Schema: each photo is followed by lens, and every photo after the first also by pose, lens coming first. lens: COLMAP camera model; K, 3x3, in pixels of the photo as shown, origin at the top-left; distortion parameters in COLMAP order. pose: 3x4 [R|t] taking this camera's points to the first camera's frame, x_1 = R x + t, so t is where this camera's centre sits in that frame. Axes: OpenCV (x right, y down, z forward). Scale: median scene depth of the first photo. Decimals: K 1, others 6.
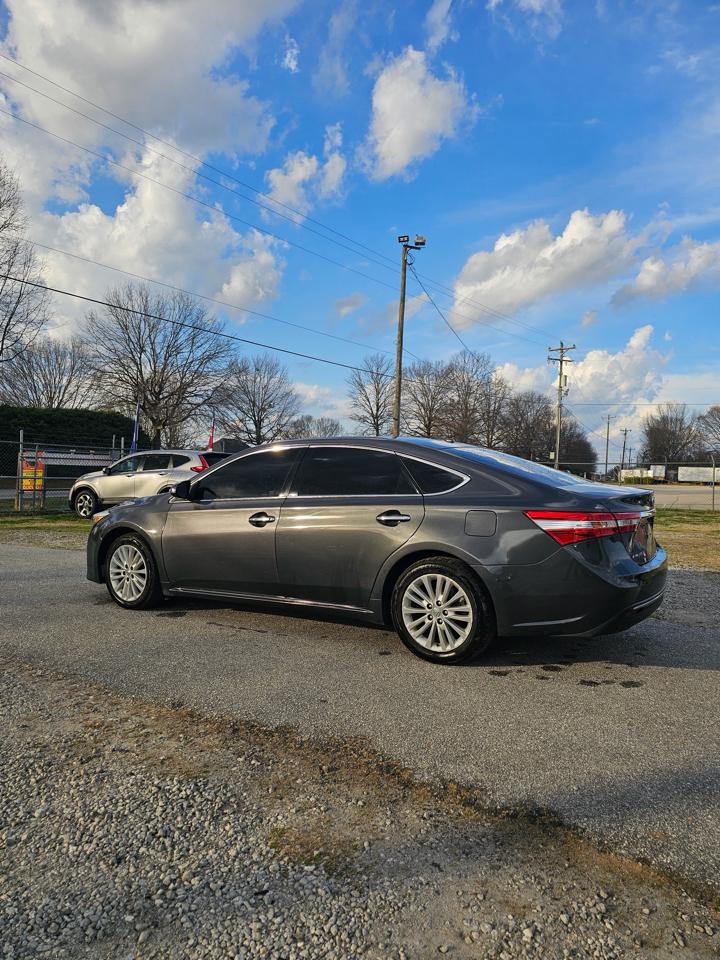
lens RADIAL K [[642.8, 0, 356.9], [0, 642.8, 485.7], [0, 0, 1]] dist [0.075528, -0.077743]
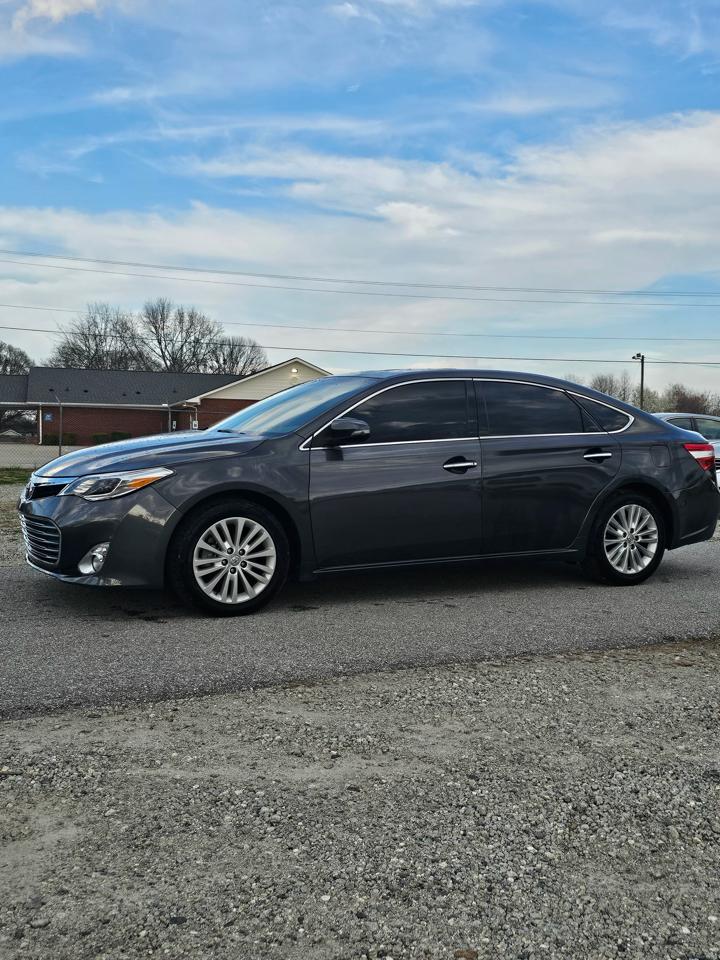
lens RADIAL K [[981.7, 0, 364.2], [0, 981.7, 479.9], [0, 0, 1]] dist [0.110505, -0.160462]
pose [[0.511675, -0.044157, 0.858044, -0.258003], [0.010393, 0.998923, 0.045209, 0.002459], [-0.859116, -0.014215, 0.511583, 0.088232]]
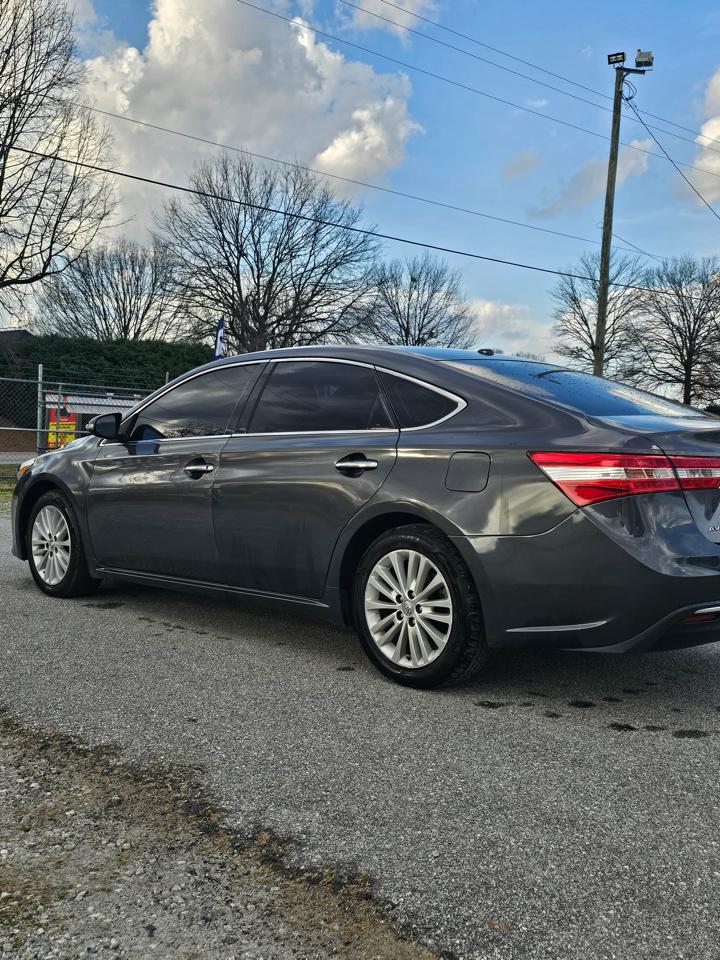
lens RADIAL K [[981.7, 0, 364.2], [0, 981.7, 479.9], [0, 0, 1]] dist [0.110505, -0.160462]
pose [[0.976926, 0.021726, -0.212469, 0.048202], [-0.017201, 0.999585, 0.023123, 0.007355], [0.212883, -0.018935, 0.976894, 0.003263]]
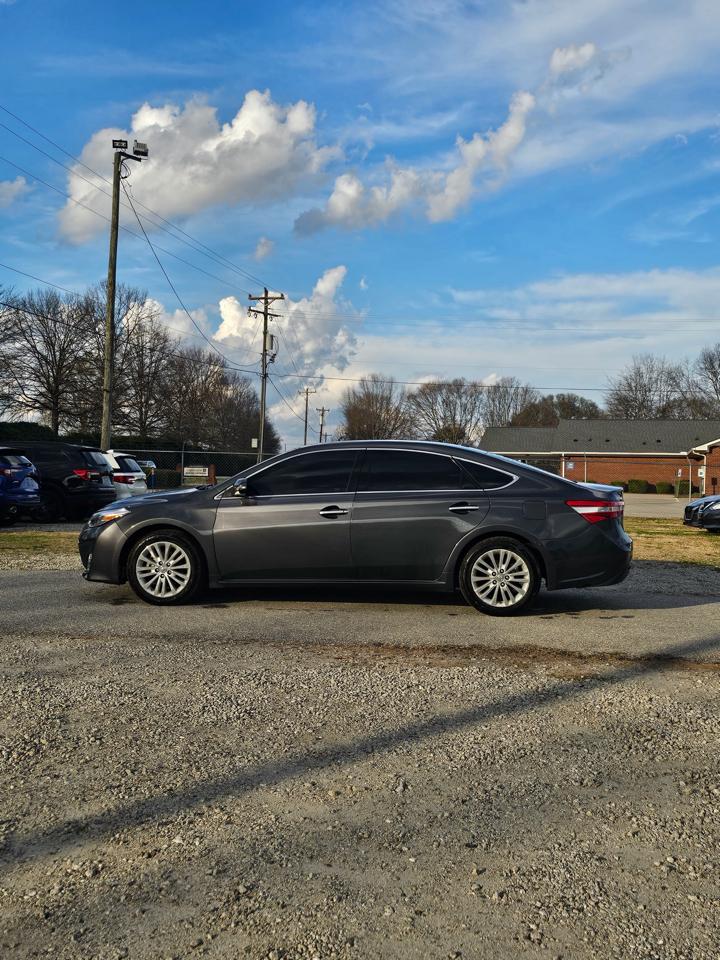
lens RADIAL K [[981.7, 0, 364.2], [0, 981.7, 479.9], [0, 0, 1]] dist [0.110505, -0.160462]
pose [[0.898904, 0.002296, 0.438139, -0.170076], [-0.000154, 0.999988, -0.004925, 0.000615], [-0.438145, 0.004359, 0.898894, -0.117891]]
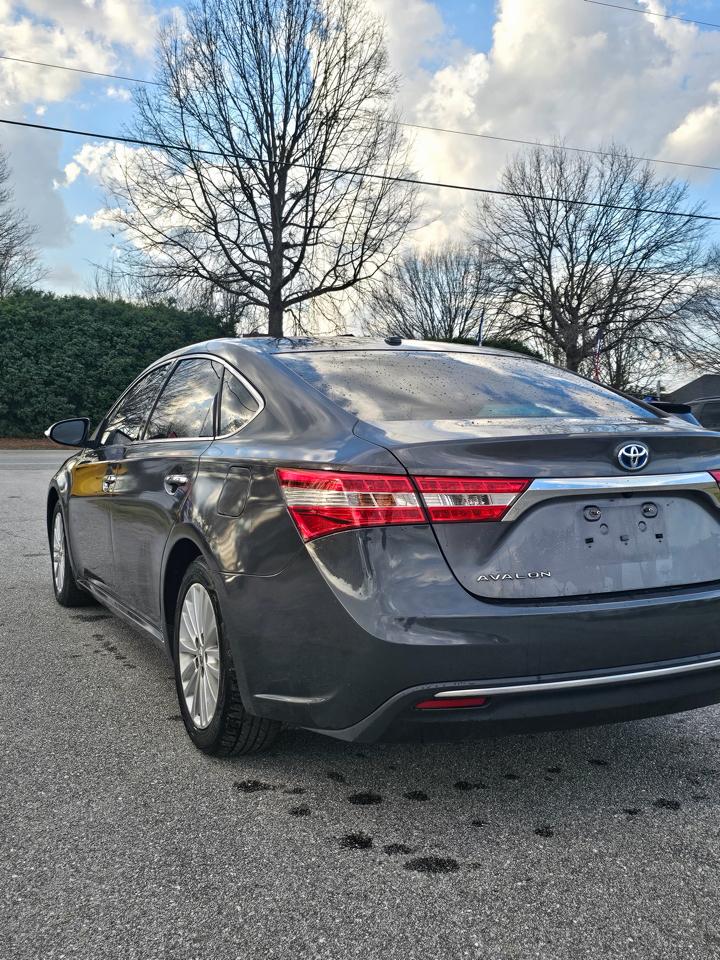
lens RADIAL K [[973.4, 0, 360.0], [0, 973.4, 480.0], [0, 0, 1]] dist [0.165198, -0.402053]
pose [[0.842140, 0.031825, -0.538319, 0.112089], [-0.015722, 0.999282, 0.034481, 0.003364], [0.539030, -0.020574, 0.842035, 0.063987]]
